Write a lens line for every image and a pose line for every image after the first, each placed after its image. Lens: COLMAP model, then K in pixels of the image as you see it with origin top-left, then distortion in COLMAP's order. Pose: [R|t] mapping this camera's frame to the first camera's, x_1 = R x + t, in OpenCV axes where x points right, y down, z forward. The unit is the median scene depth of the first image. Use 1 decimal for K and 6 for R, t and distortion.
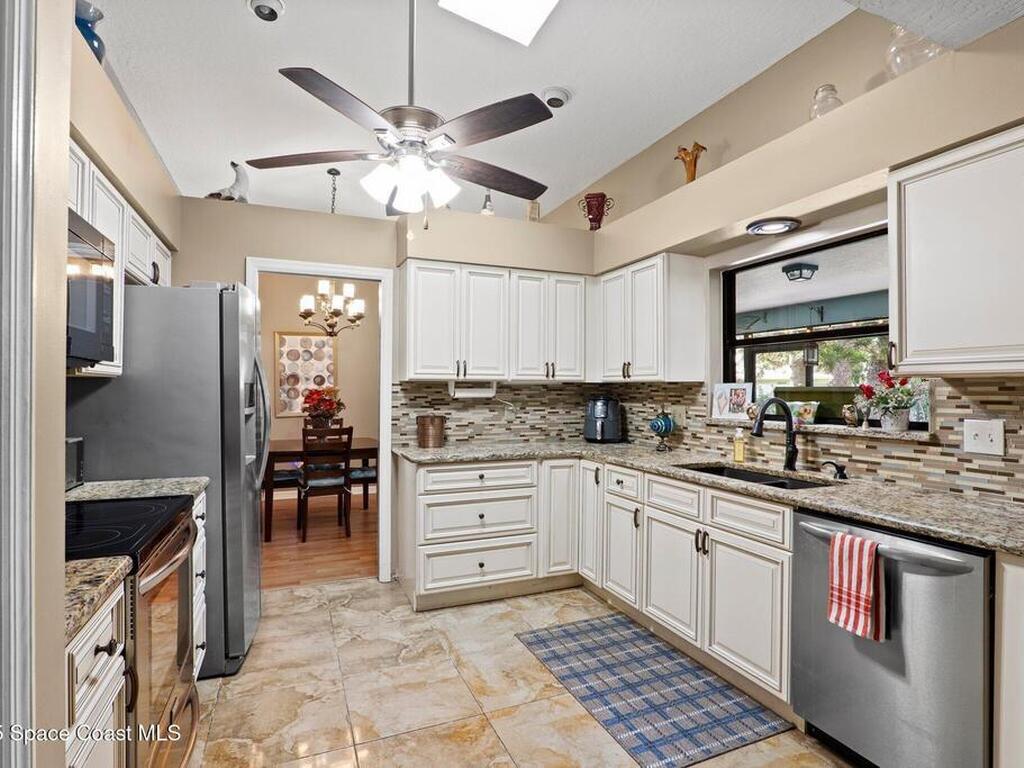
lens RADIAL K [[541.4, 0, 509.7], [0, 541.4, 386.1], [0, 0, 1]] dist [-0.009972, 0.001513]
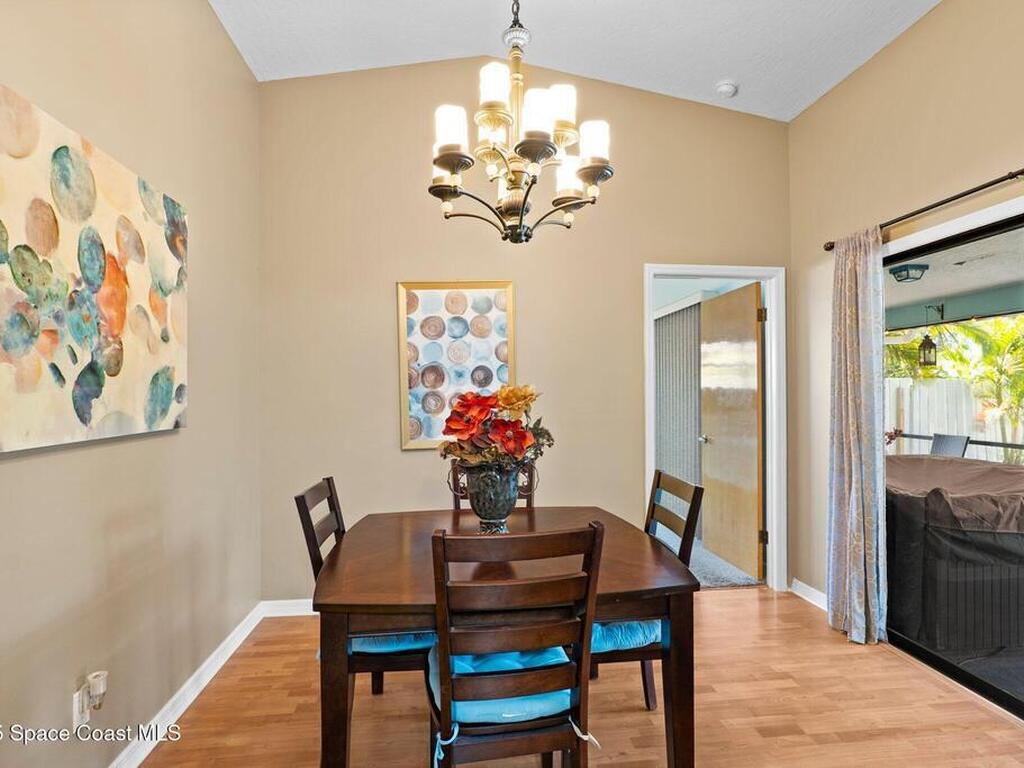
lens RADIAL K [[541.4, 0, 509.7], [0, 541.4, 386.1], [0, 0, 1]] dist [-0.009972, 0.001513]
pose [[0.960852, -0.016897, -0.276546, -0.325389], [0.014039, 0.999826, -0.012310, 0.008633], [0.276706, 0.007946, 0.960922, 0.905207]]
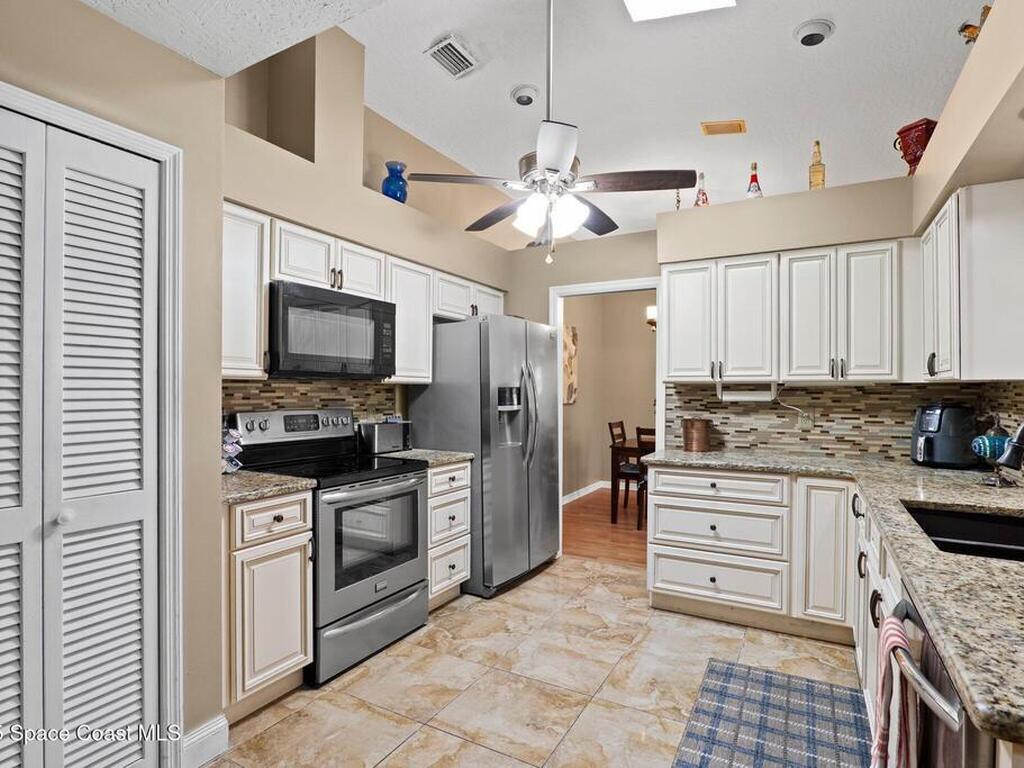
lens RADIAL K [[541.4, 0, 509.7], [0, 541.4, 386.1], [0, 0, 1]] dist [-0.009972, 0.001513]
pose [[0.617461, -0.008552, -0.786555, 0.407650], [0.001765, 0.999953, -0.009487, 0.004047], [0.786600, 0.004470, 0.617447, 0.127193]]
